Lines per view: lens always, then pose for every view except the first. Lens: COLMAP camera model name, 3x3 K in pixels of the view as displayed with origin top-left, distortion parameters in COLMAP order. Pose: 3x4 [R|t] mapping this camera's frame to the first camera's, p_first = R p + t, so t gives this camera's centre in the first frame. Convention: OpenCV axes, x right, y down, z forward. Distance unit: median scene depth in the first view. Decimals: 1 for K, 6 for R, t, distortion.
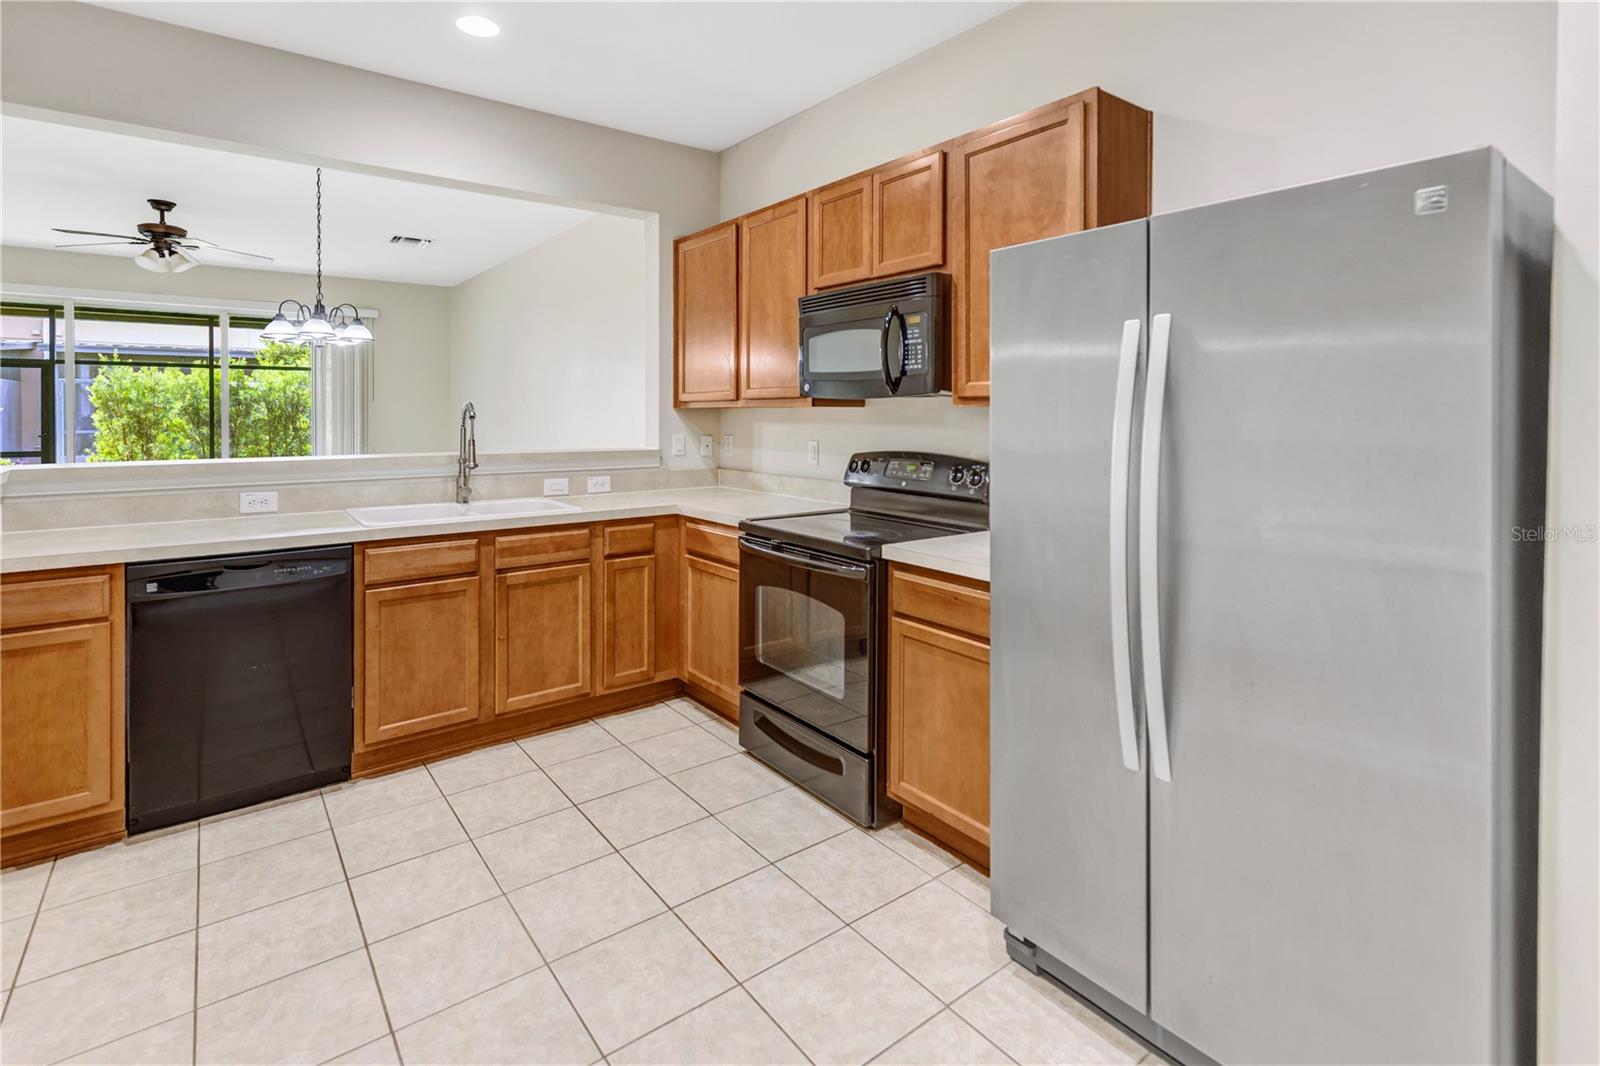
lens RADIAL K [[755.0, 0, 768.0], [0, 755.0, 417.3], [0, 0, 1]] dist [0.003208, 0.000192]
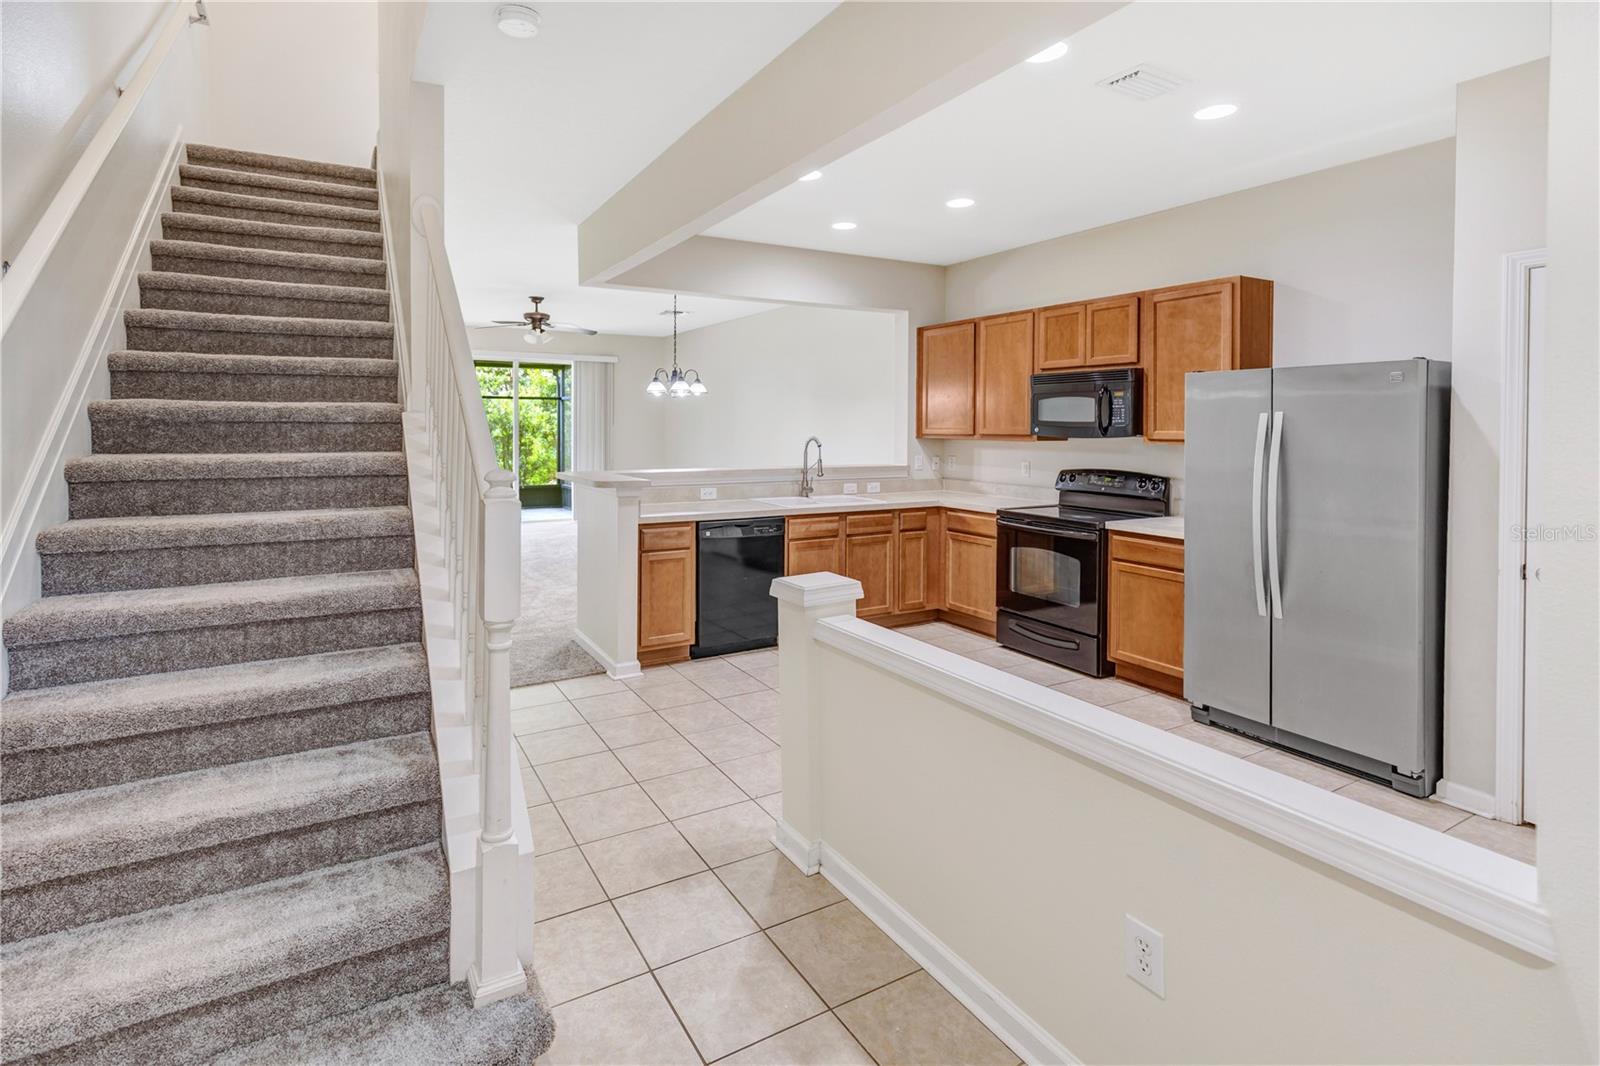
lens RADIAL K [[723.2, 0, 720.2], [0, 723.2, 432.8], [0, 0, 1]] dist [0.008251, -0.000460]
pose [[0.984538, 0.002433, -0.175153, -0.348618], [-0.001990, 0.999994, 0.002705, -0.035610], [0.175158, -0.002315, 0.984538, -0.672125]]
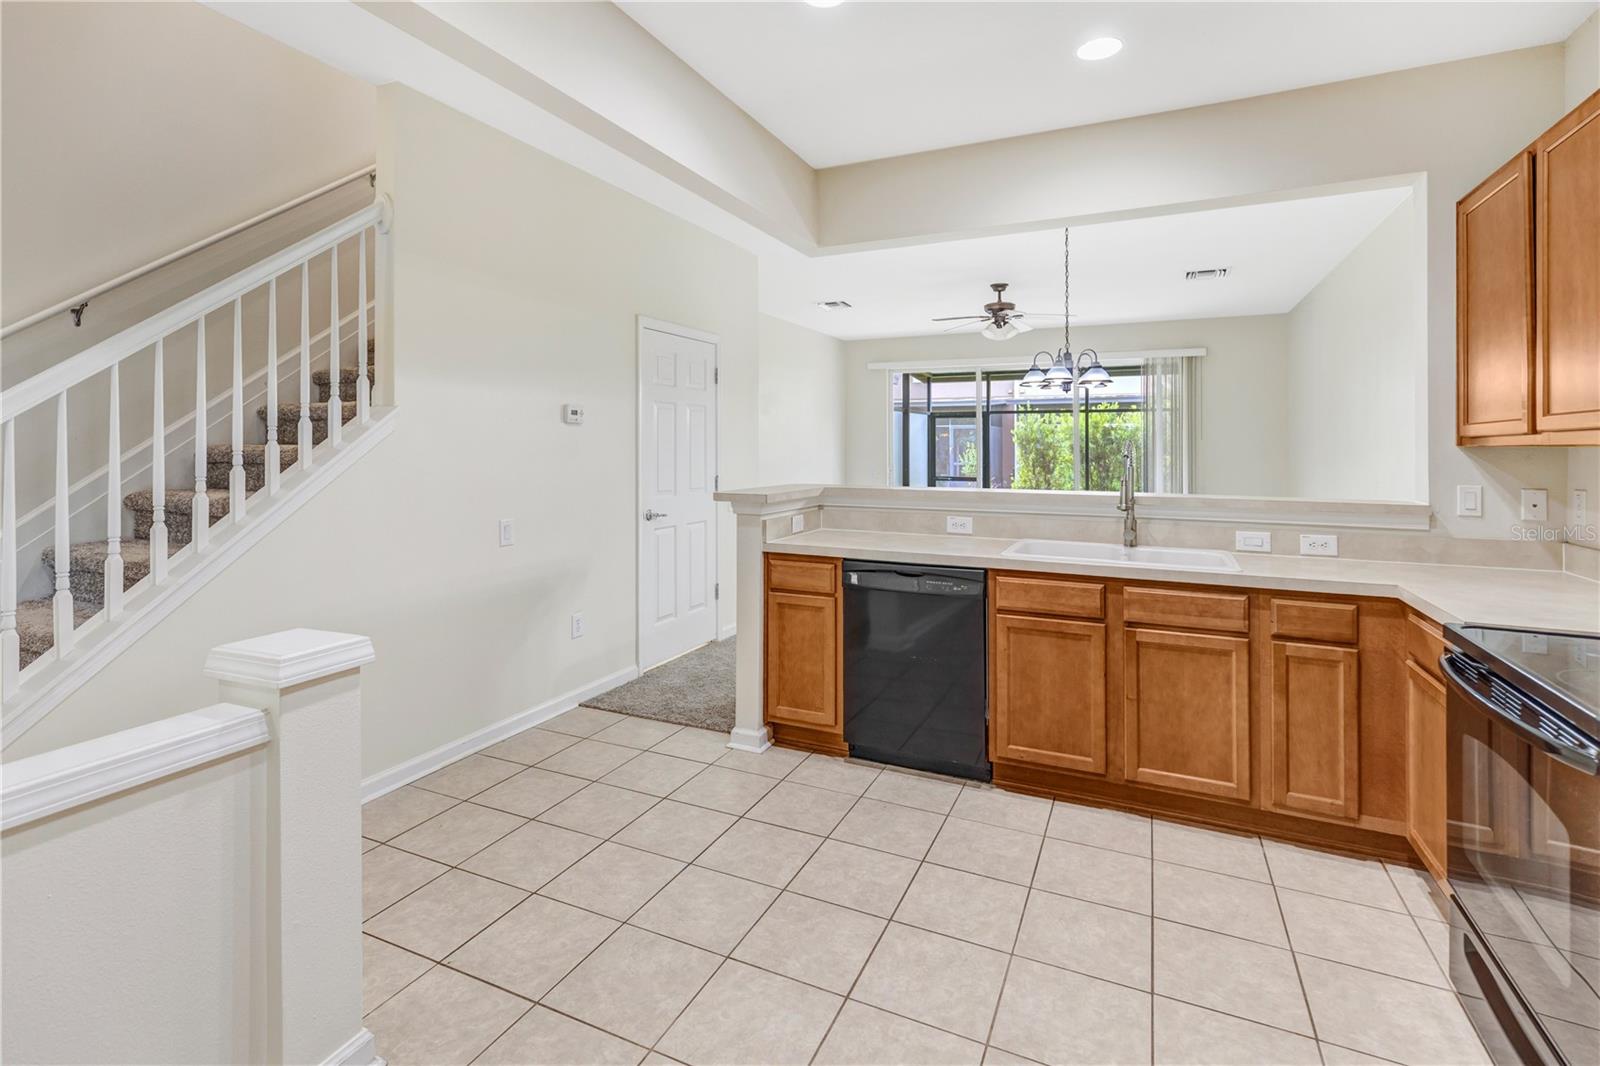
lens RADIAL K [[739.3, 0, 802.2], [0, 739.3, 443.0], [0, 0, 1]] dist [0.003423, -0.000346]
pose [[0.483658, -0.004753, -0.875244, 0.237153], [-0.009734, 0.999894, -0.010809, -0.003013], [0.875203, 0.013747, 0.483561, 0.208835]]
